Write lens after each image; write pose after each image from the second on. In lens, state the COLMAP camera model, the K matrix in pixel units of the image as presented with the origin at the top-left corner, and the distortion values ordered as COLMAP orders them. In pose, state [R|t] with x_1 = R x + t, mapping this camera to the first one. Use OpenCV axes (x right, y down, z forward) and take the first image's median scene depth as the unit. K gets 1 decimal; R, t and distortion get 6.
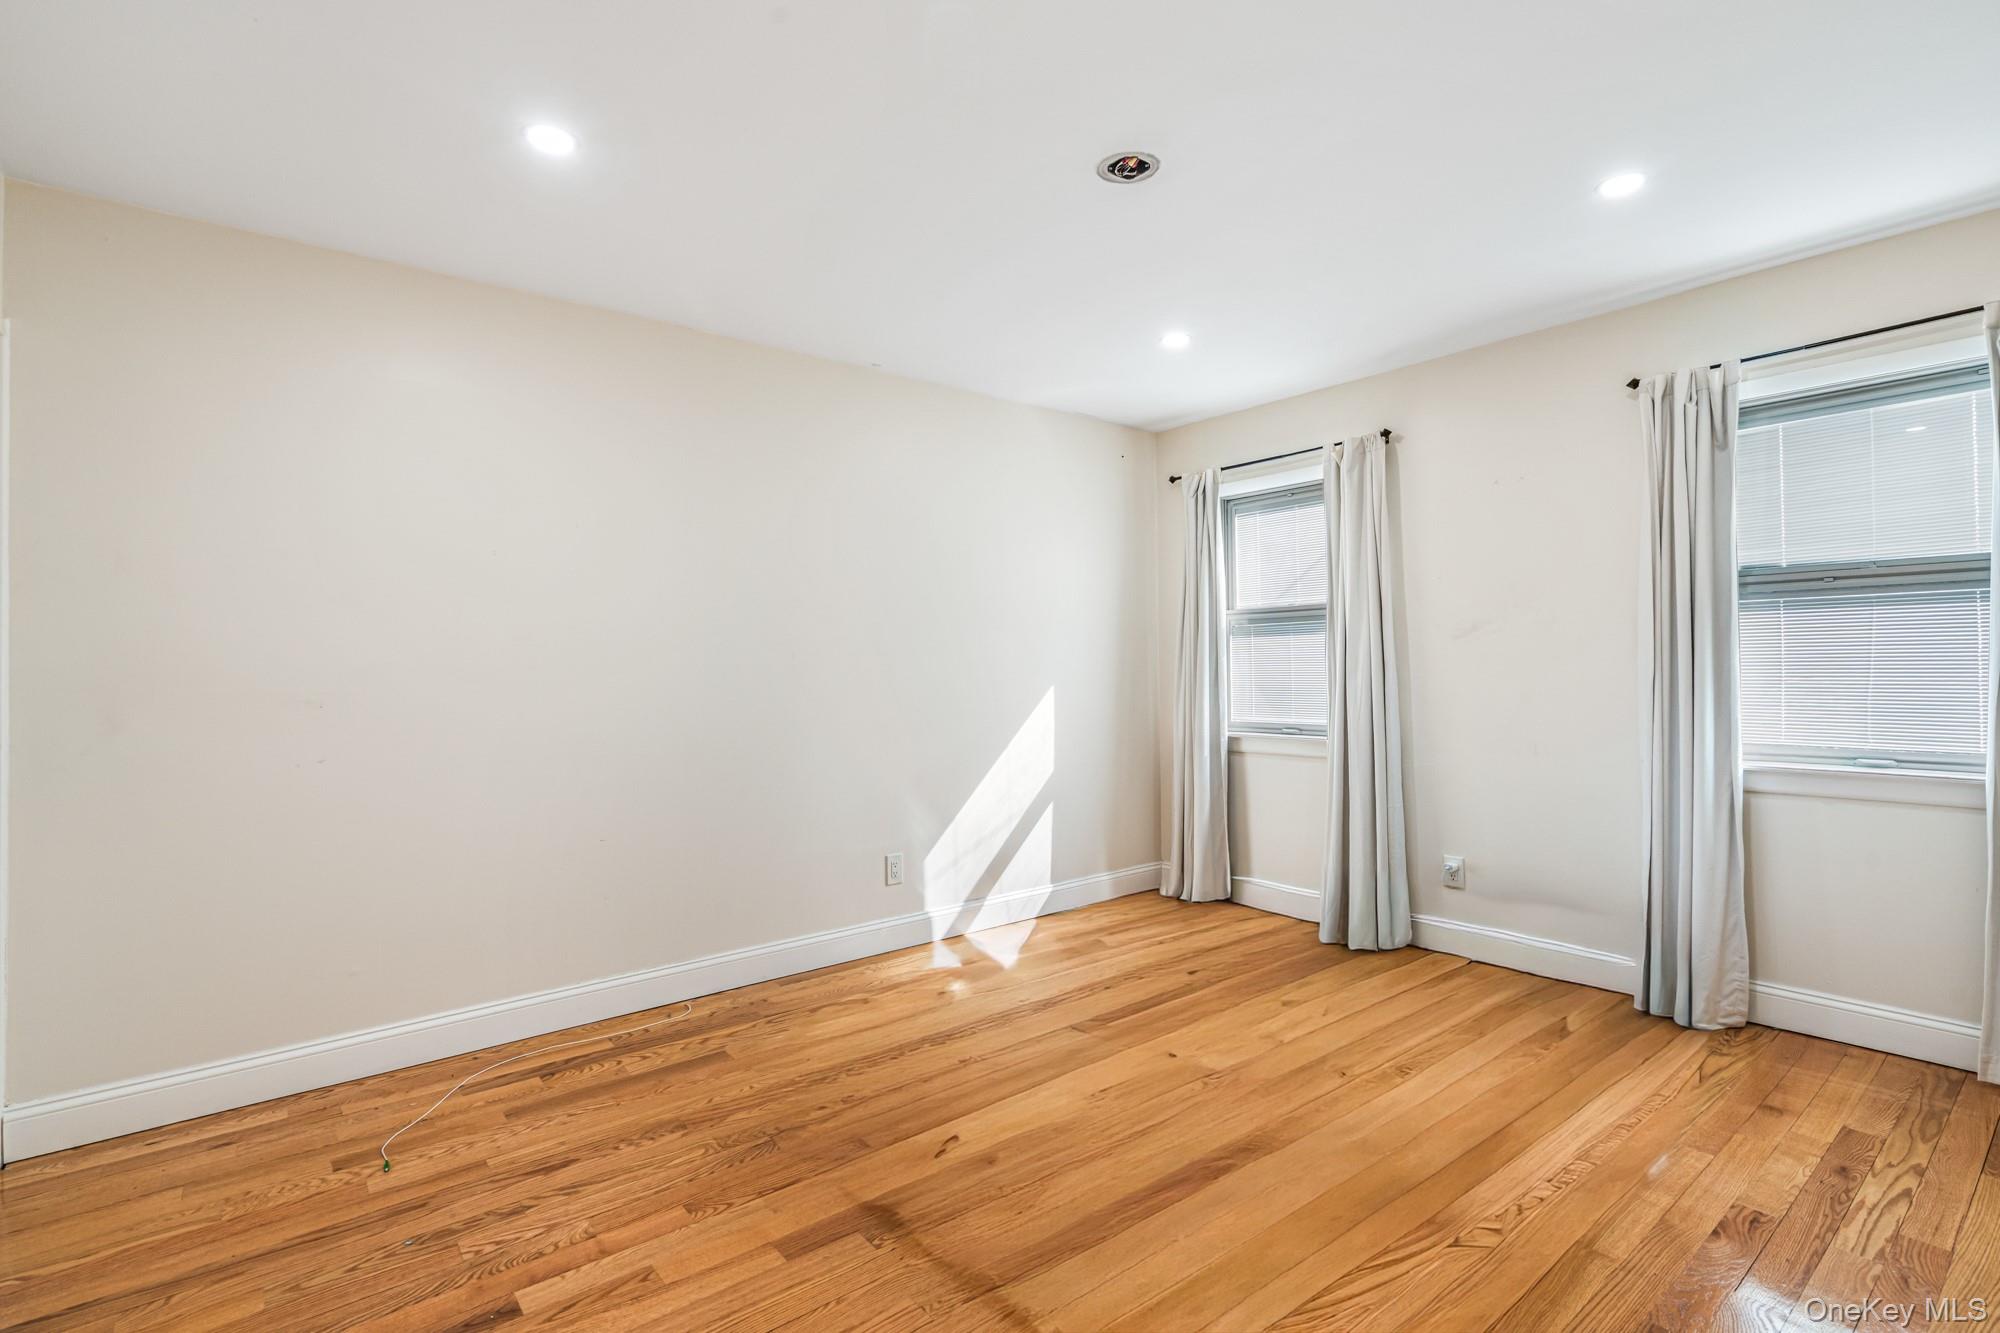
lens RADIAL K [[912.5, 0, 994.2], [0, 912.5, 682.8], [0, 0, 1]] dist [-0.000679, 0.000237]
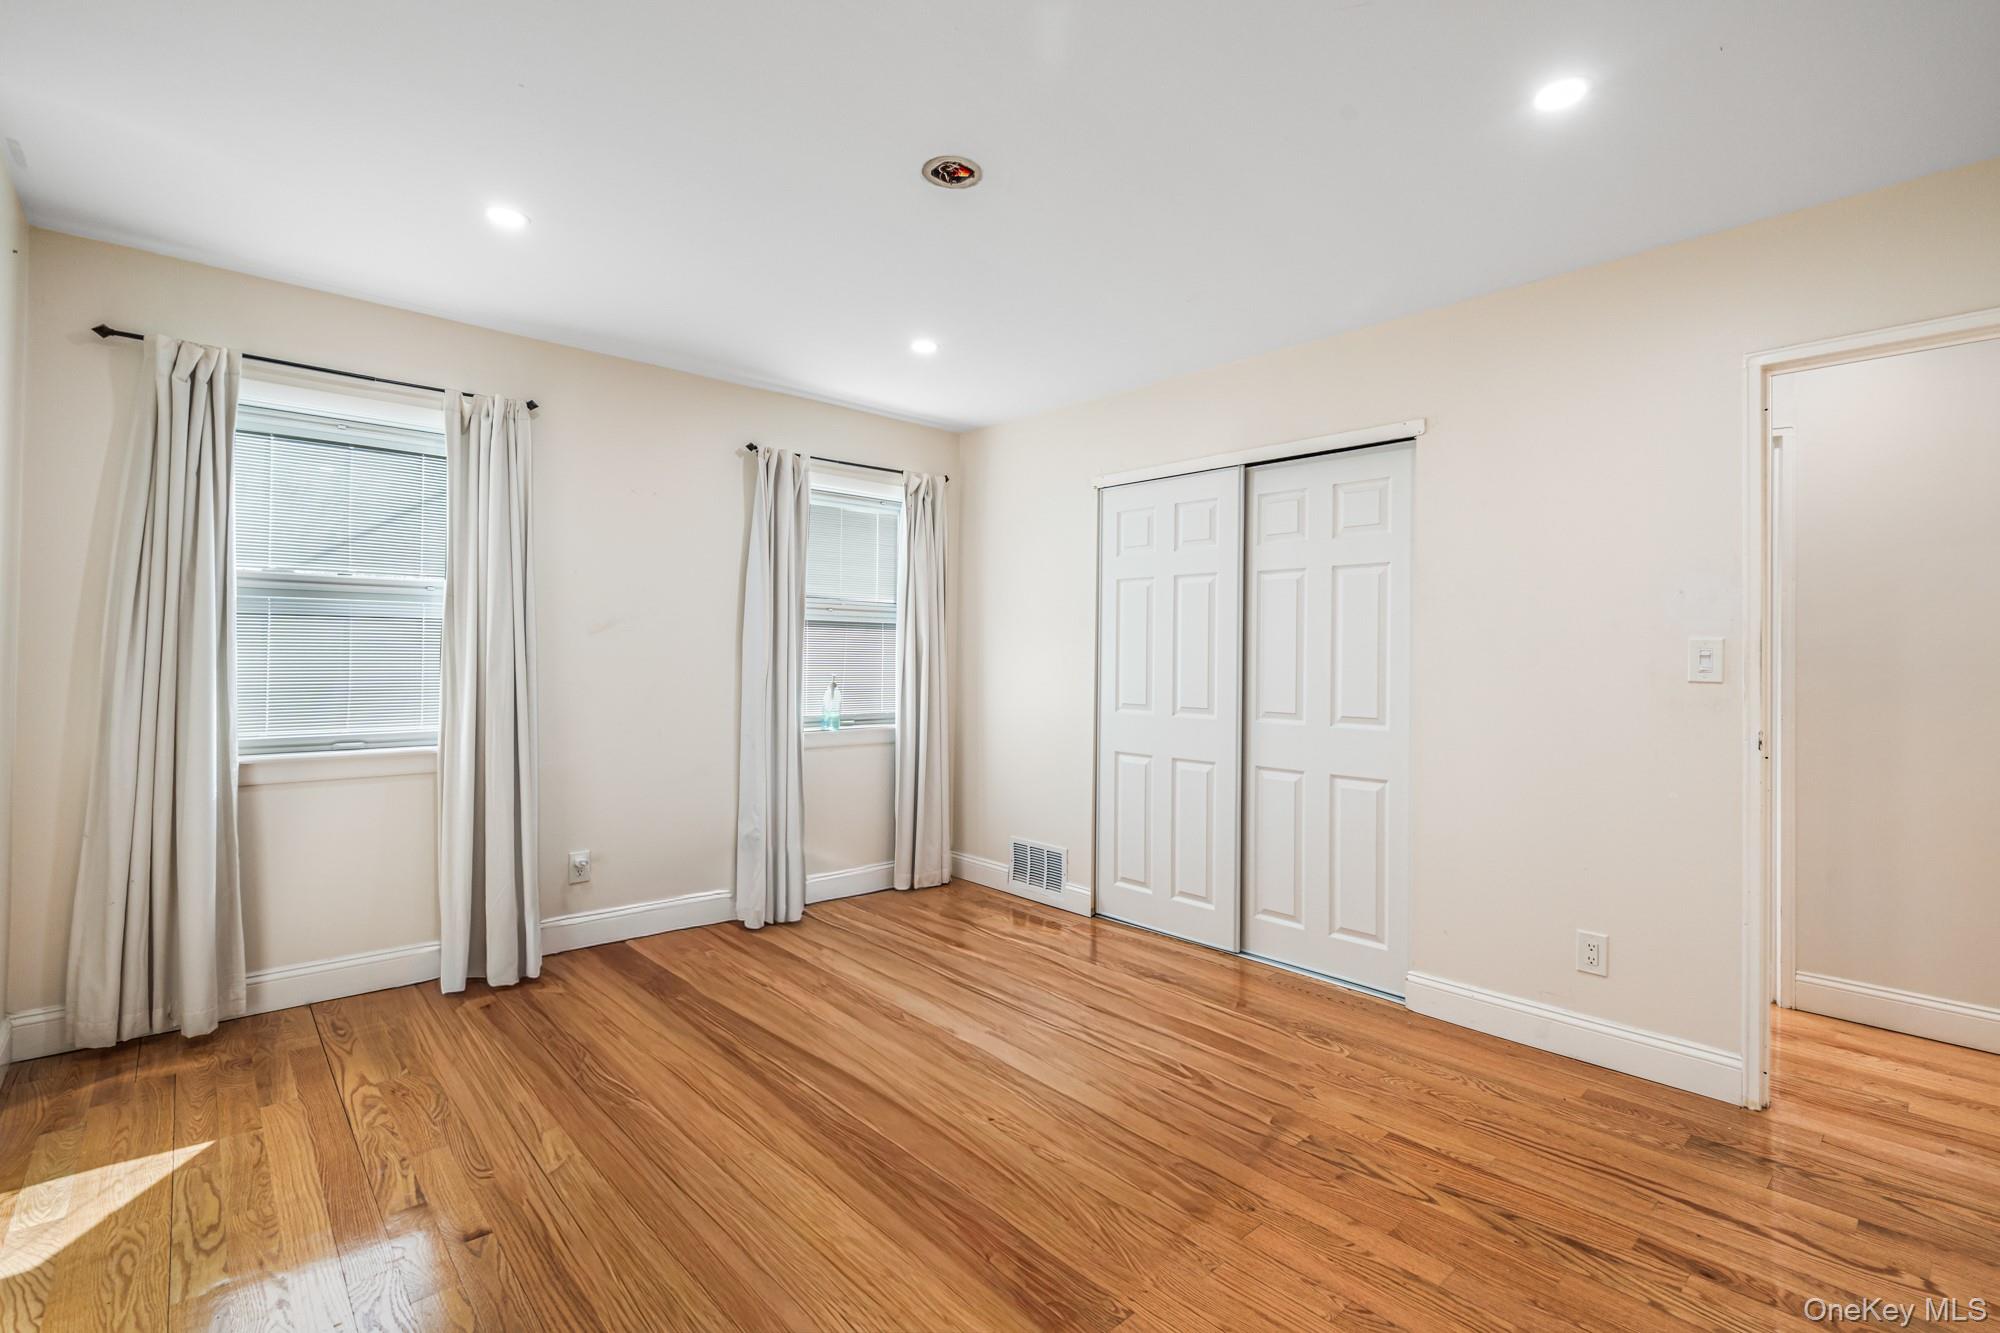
lens RADIAL K [[912.5, 0, 994.2], [0, 912.5, 682.8], [0, 0, 1]] dist [-0.000679, 0.000237]
pose [[-0.040906, -0.014063, 0.999064, -0.469905], [0.006341, 0.999877, 0.014334, -0.005913], [-0.999143, 0.006921, -0.040812, 0.536253]]
